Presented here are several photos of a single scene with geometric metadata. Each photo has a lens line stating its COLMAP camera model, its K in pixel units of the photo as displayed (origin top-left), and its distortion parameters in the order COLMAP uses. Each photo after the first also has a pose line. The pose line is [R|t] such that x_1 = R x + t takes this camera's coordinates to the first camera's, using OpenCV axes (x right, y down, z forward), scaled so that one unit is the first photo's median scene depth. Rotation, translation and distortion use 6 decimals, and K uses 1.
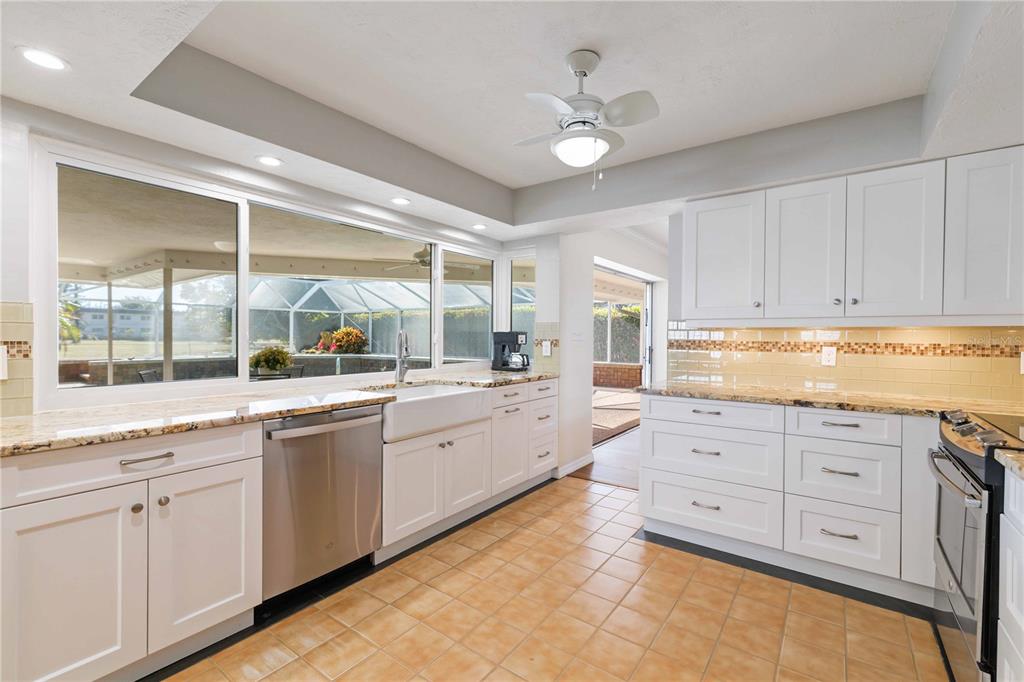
lens RADIAL K [[451.0, 0, 513.5], [0, 451.0, 339.7], [0, 0, 1]] dist [0.012478, -0.000288]
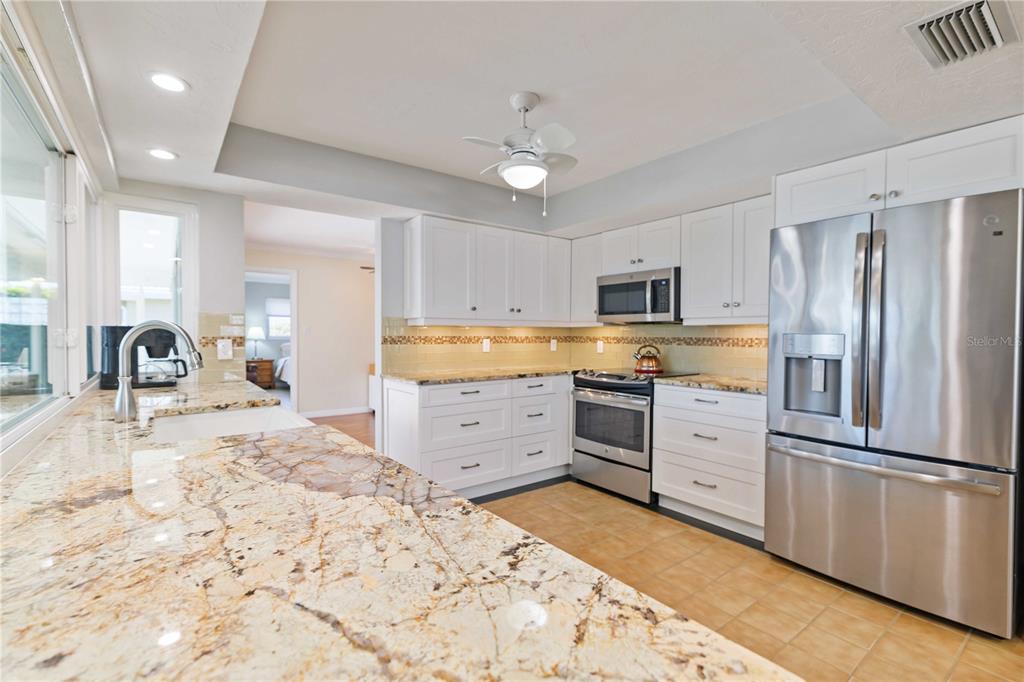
lens RADIAL K [[451.0, 0, 511.6], [0, 451.0, 339.4], [0, 0, 1]] dist [0.012478, -0.000288]
pose [[0.294219, -0.019328, 0.955543, -0.698010], [0.006453, 0.999813, 0.018236, -0.010510], [-0.955716, 0.000800, 0.294289, 0.485335]]
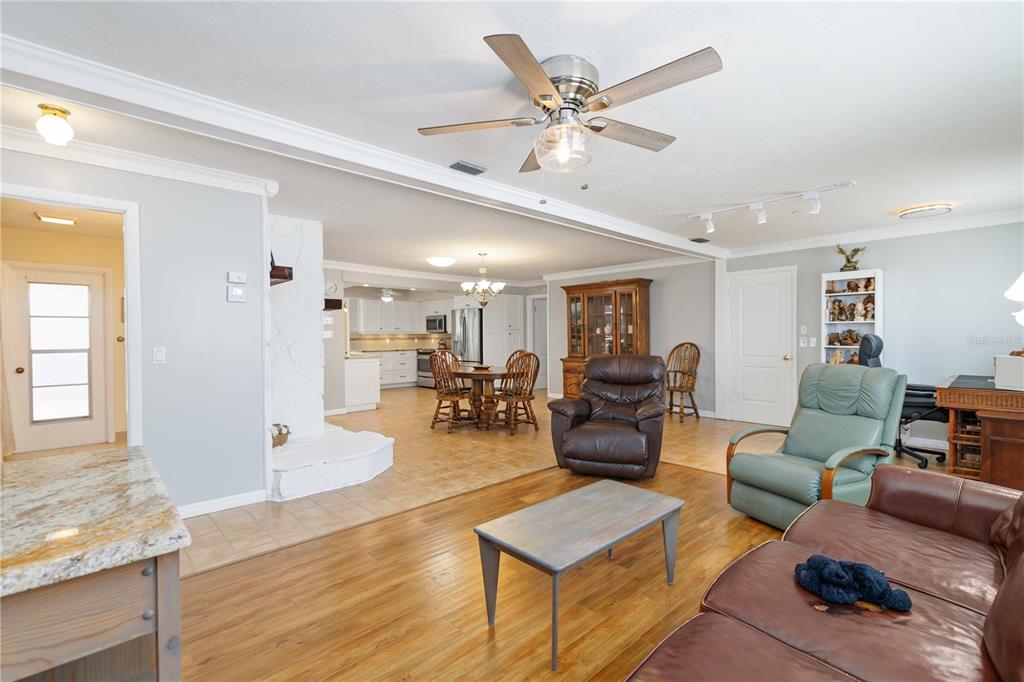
lens RADIAL K [[451.0, 0, 511.3], [0, 451.0, 339.7], [0, 0, 1]] dist [0.012478, -0.000288]
pose [[0.200595, -0.016428, 0.979537, -3.161468], [0.018813, 0.999740, 0.012914, -0.007954], [-0.979494, 0.015838, 0.200851, -0.956238]]
